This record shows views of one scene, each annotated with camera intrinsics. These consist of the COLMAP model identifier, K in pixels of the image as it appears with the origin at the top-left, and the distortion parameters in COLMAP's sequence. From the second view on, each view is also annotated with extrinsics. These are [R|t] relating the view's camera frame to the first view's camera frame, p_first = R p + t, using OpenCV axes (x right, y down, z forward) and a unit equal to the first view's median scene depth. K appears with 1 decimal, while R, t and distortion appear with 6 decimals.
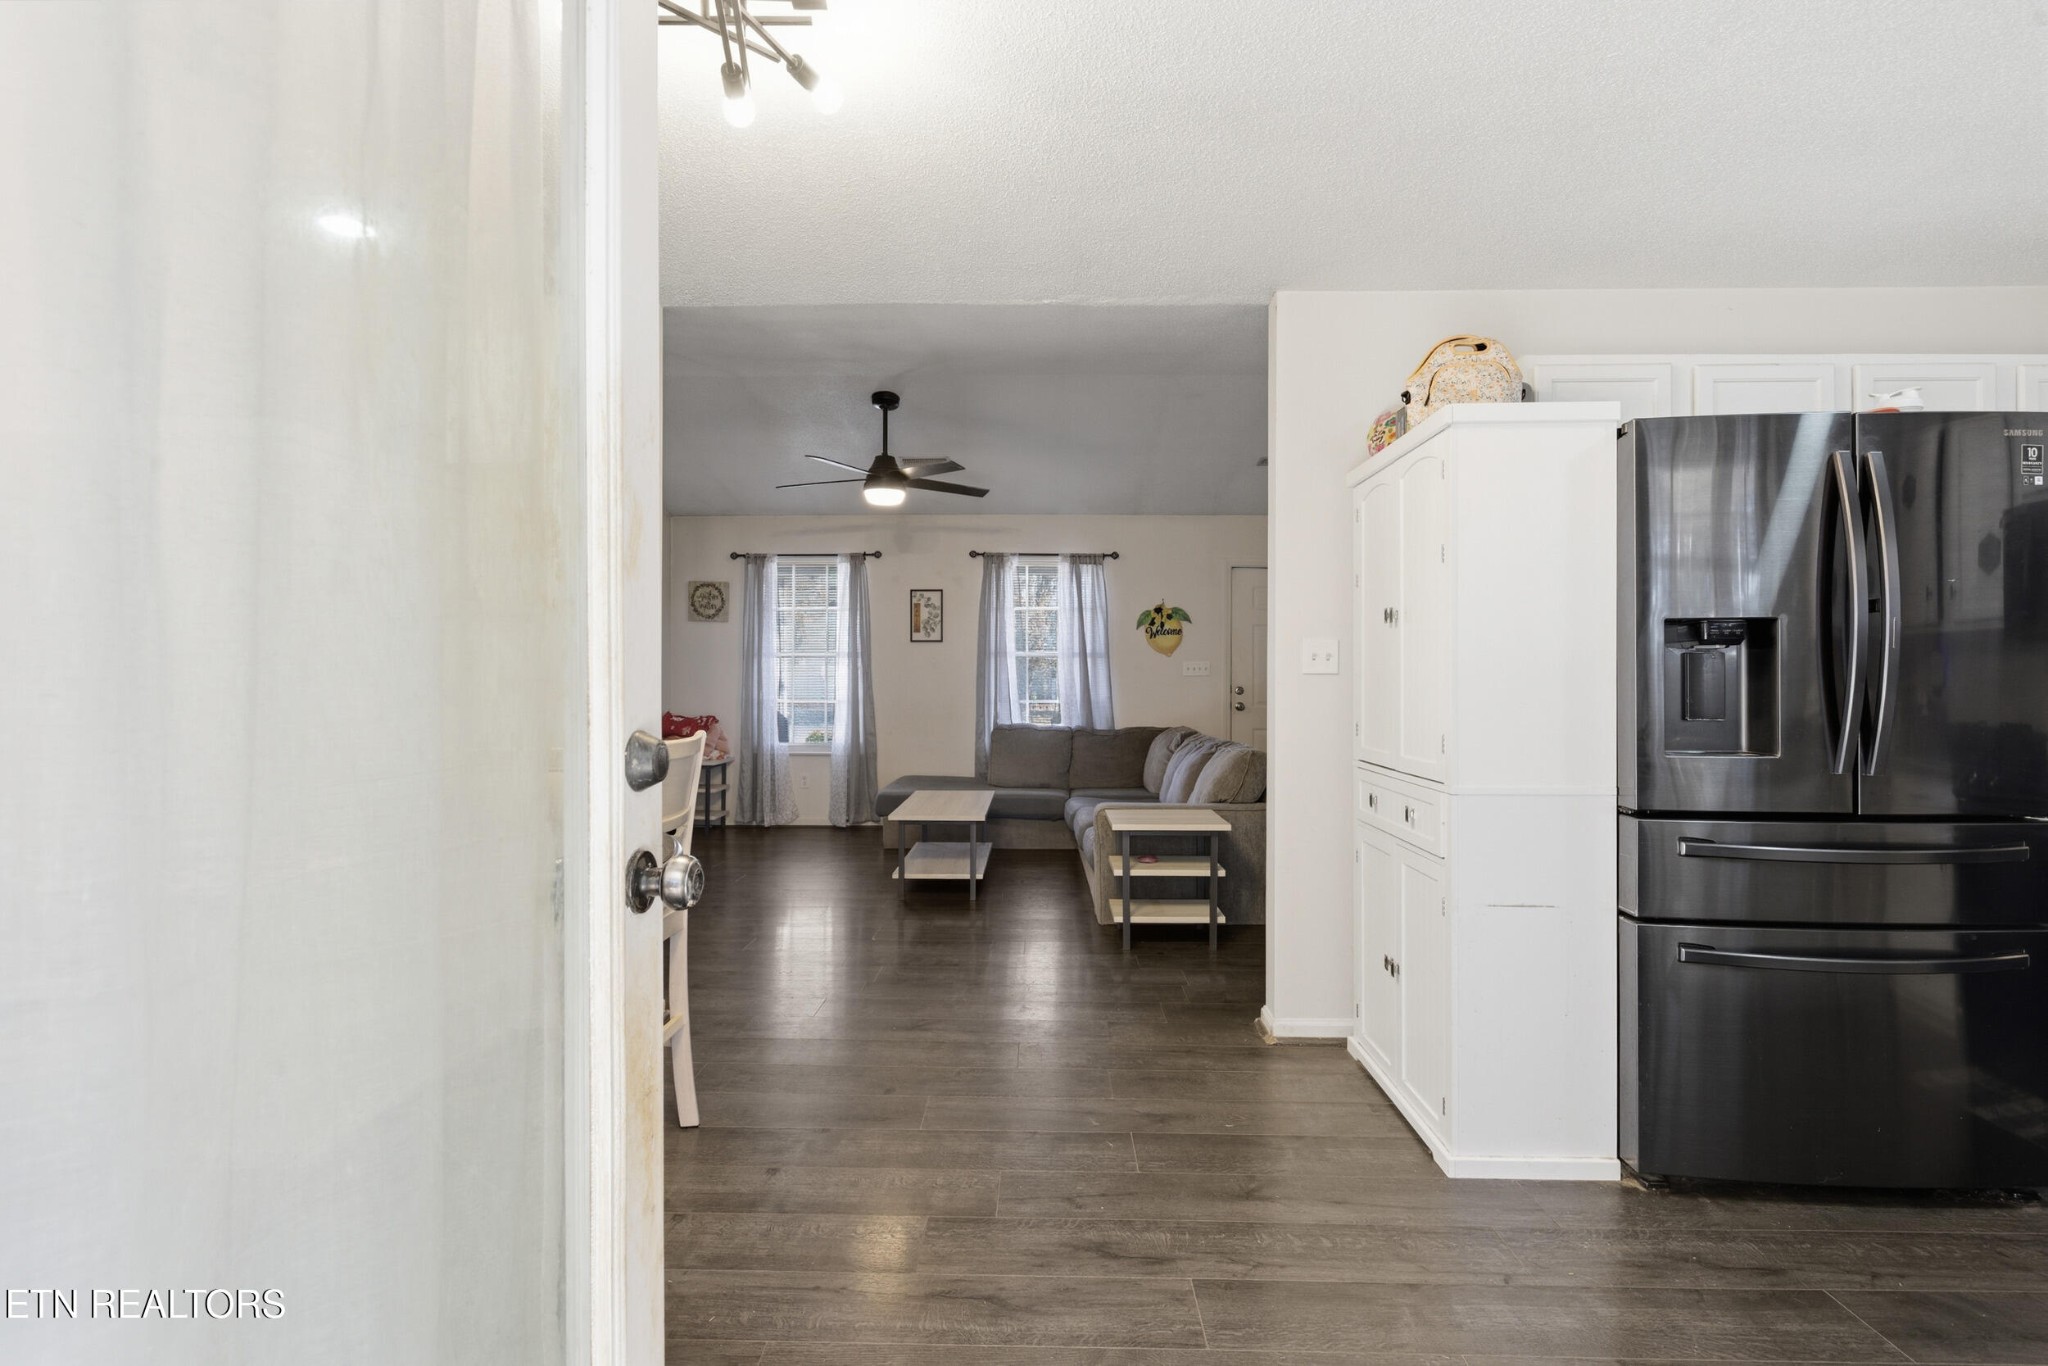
lens RADIAL K [[926.6, 0, 1034.9], [0, 926.6, 676.6], [0, 0, 1]] dist [-0.009414, 0.002736]
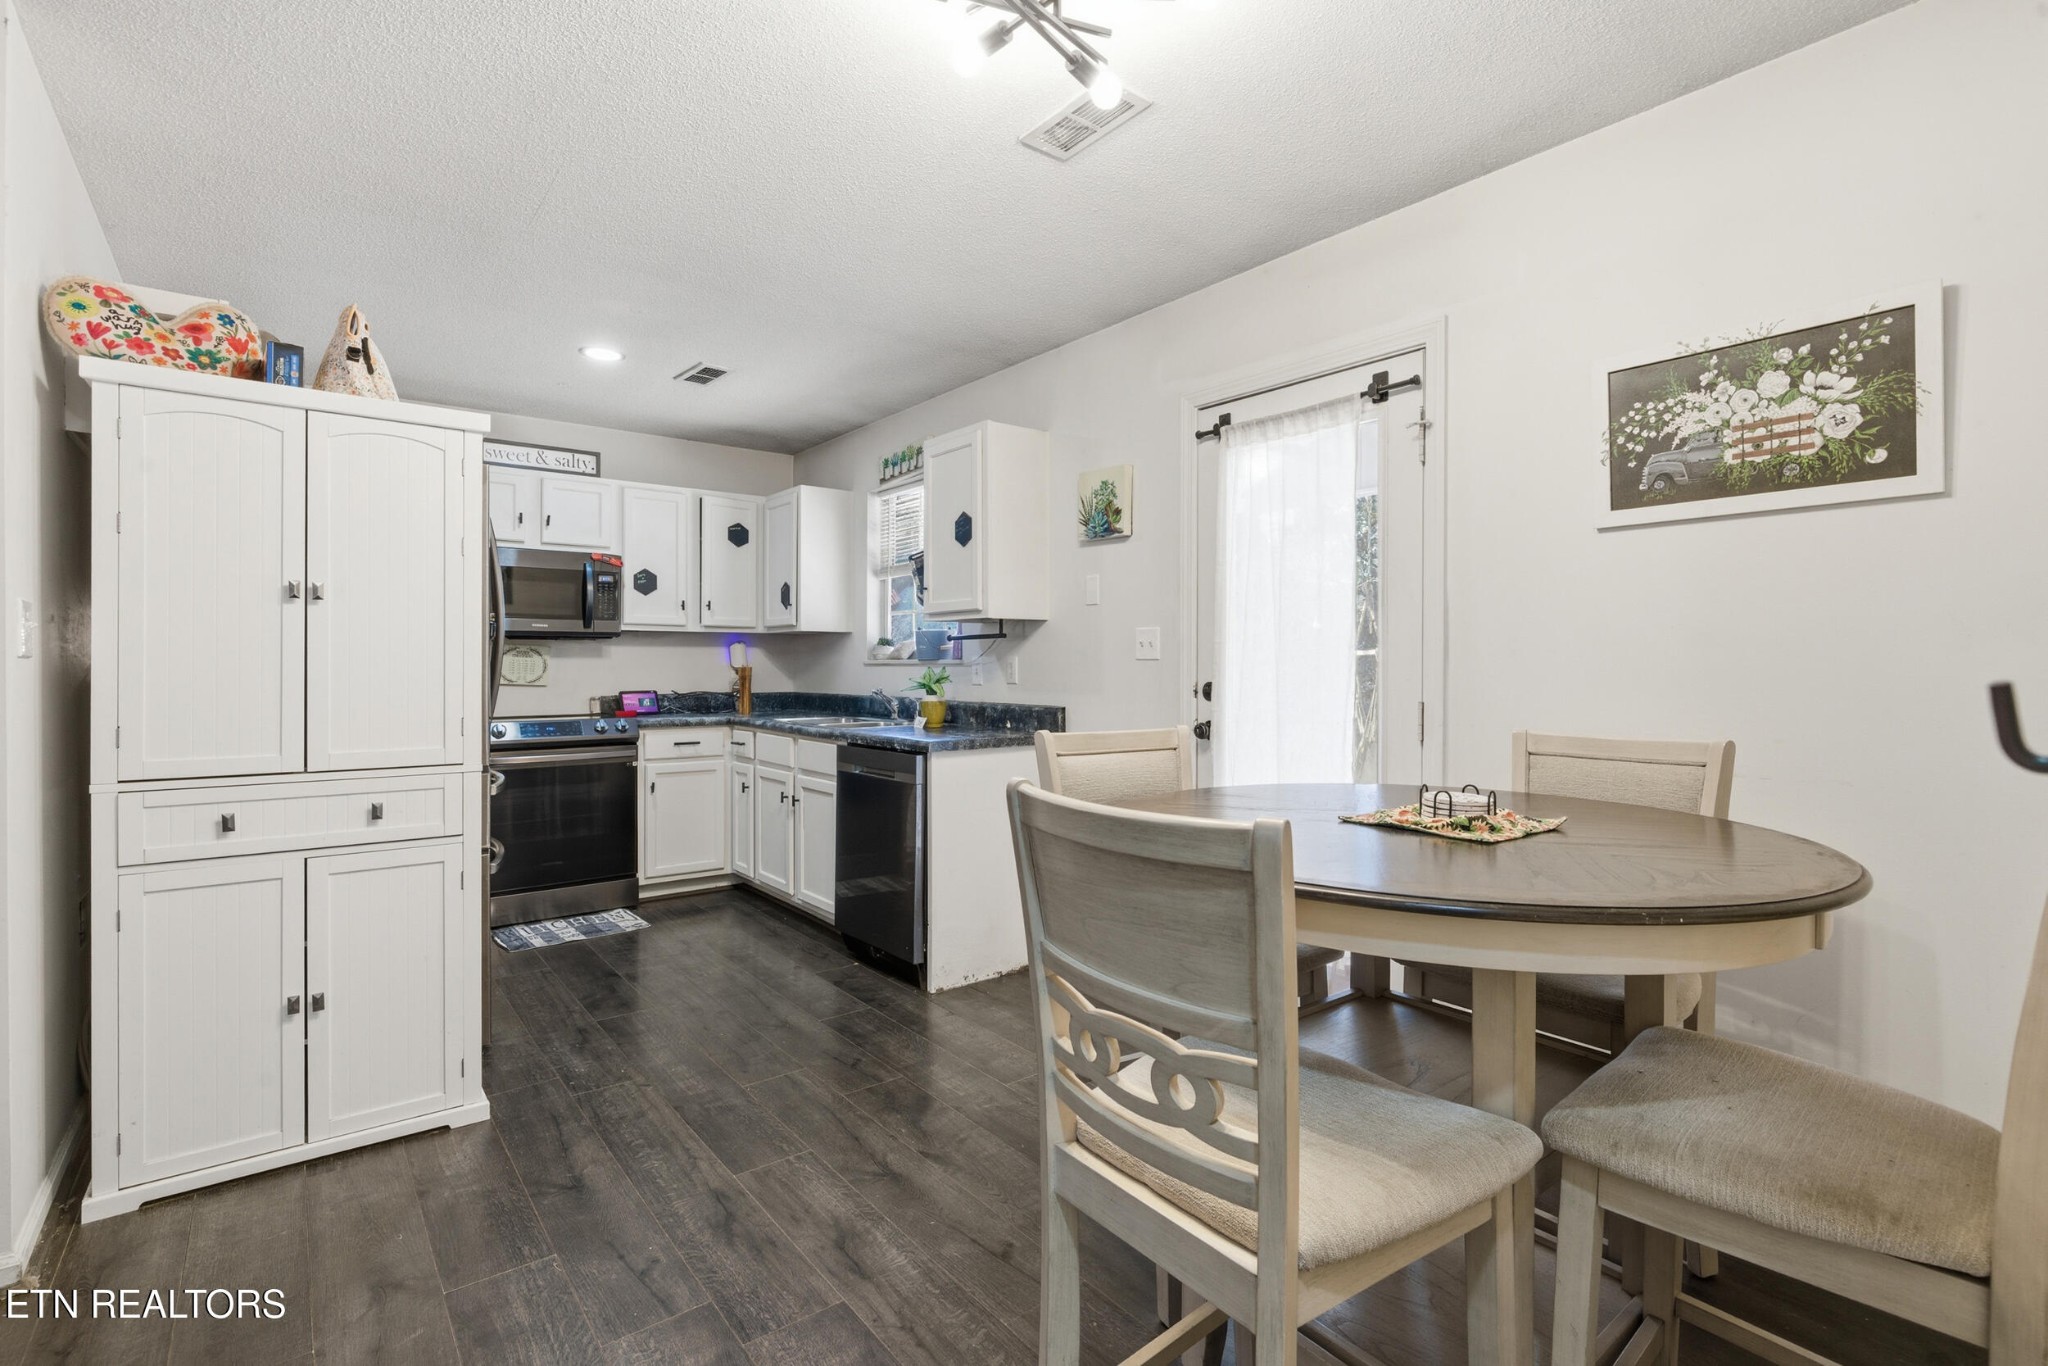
lens RADIAL K [[926.6, 0, 1037.3], [0, 926.6, 672.8], [0, 0, 1]] dist [-0.009414, 0.002736]
pose [[-0.636222, -0.006700, 0.771477, -0.242538], [-0.001354, 0.999970, 0.007568, 0.002239], [-0.771505, 0.003771, -0.636212, 0.362002]]
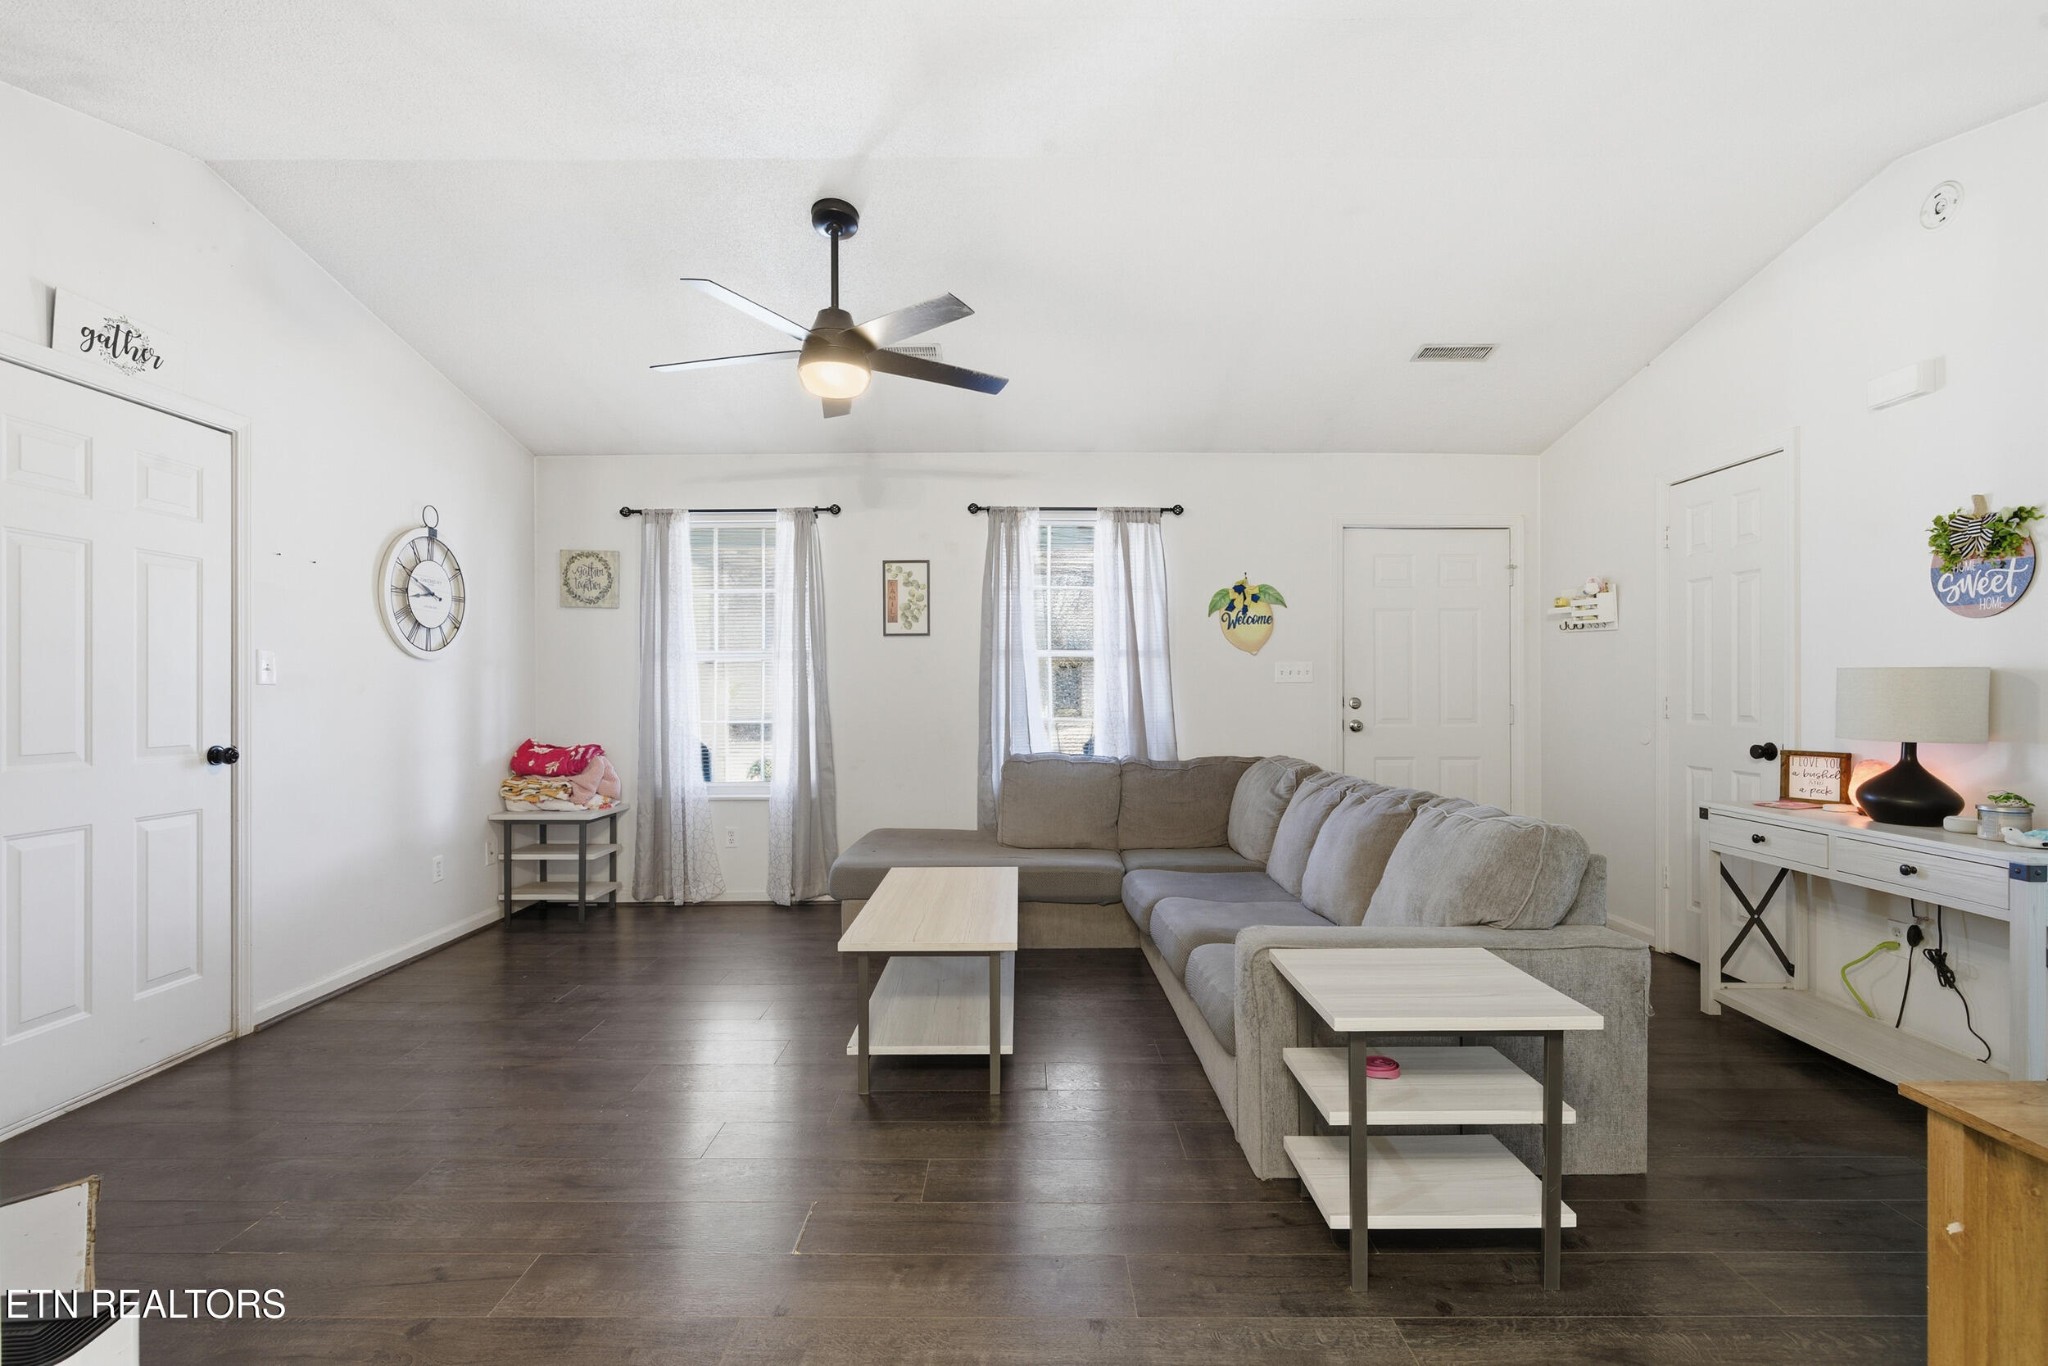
lens RADIAL K [[926.6, 0, 1027.6], [0, 926.6, 691.2], [0, 0, 1]] dist [-0.009414, 0.002736]
pose [[0.999884, -0.005637, 0.014146, -0.036706], [0.005575, 0.999975, 0.004368, 0.001355], [-0.014170, -0.004289, 0.999890, 0.307978]]
